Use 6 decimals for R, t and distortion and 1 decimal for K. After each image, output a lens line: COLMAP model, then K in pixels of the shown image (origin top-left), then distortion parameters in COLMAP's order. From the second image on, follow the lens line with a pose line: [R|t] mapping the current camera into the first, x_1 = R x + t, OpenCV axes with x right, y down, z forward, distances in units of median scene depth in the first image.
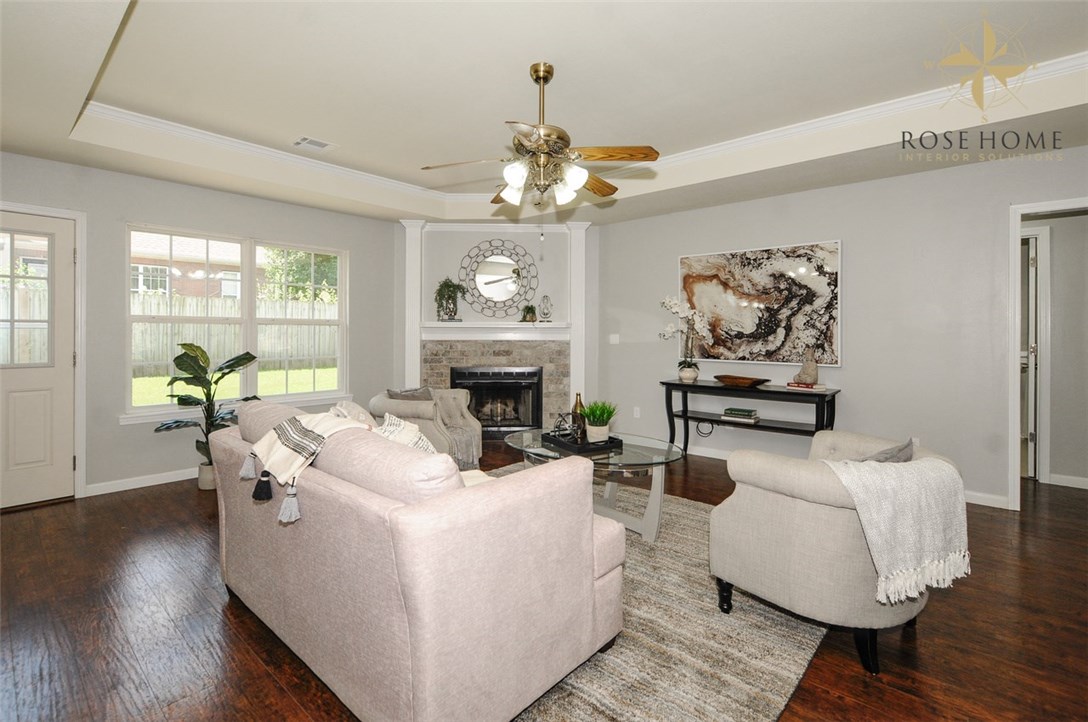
lens RADIAL K [[504.3, 0, 546.4], [0, 504.3, 333.5], [0, 0, 1]] dist [-0.001899, 0.000033]
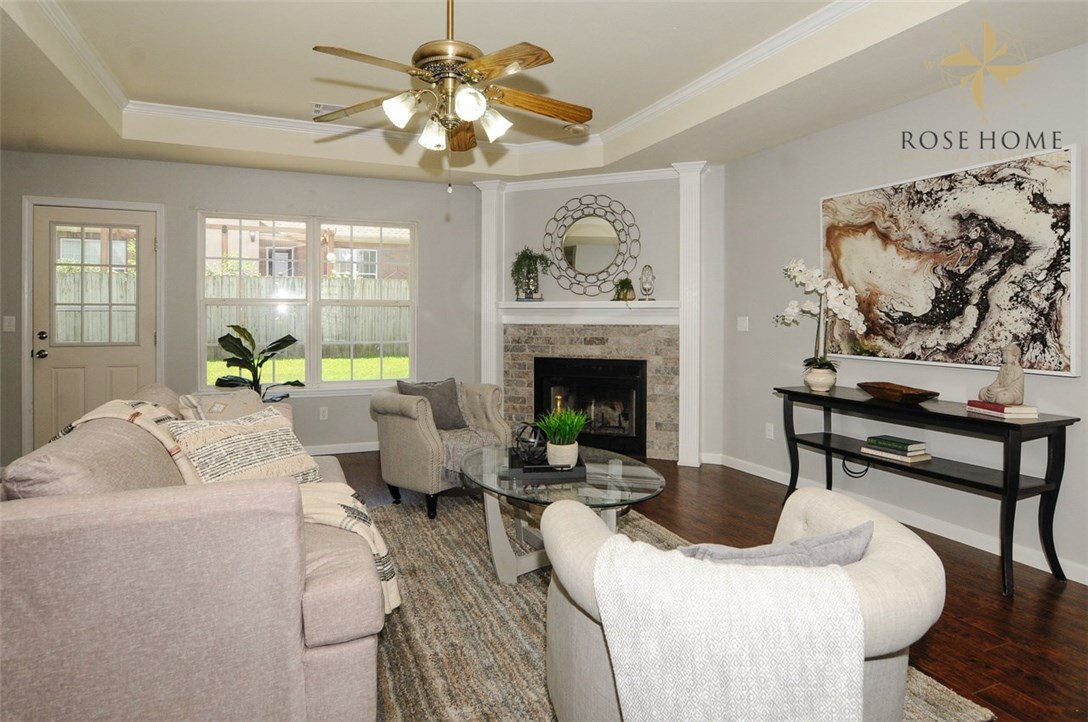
lens RADIAL K [[615.3, 0, 543.1], [0, 615.3, 317.6], [0, 0, 1]] dist [-0.013802, -0.000288]
pose [[0.899624, 0.001068, -0.436665, 0.318694], [-0.000278, 0.999998, 0.001872, 0.001168], [0.436666, -0.001563, 0.899622, 0.139748]]
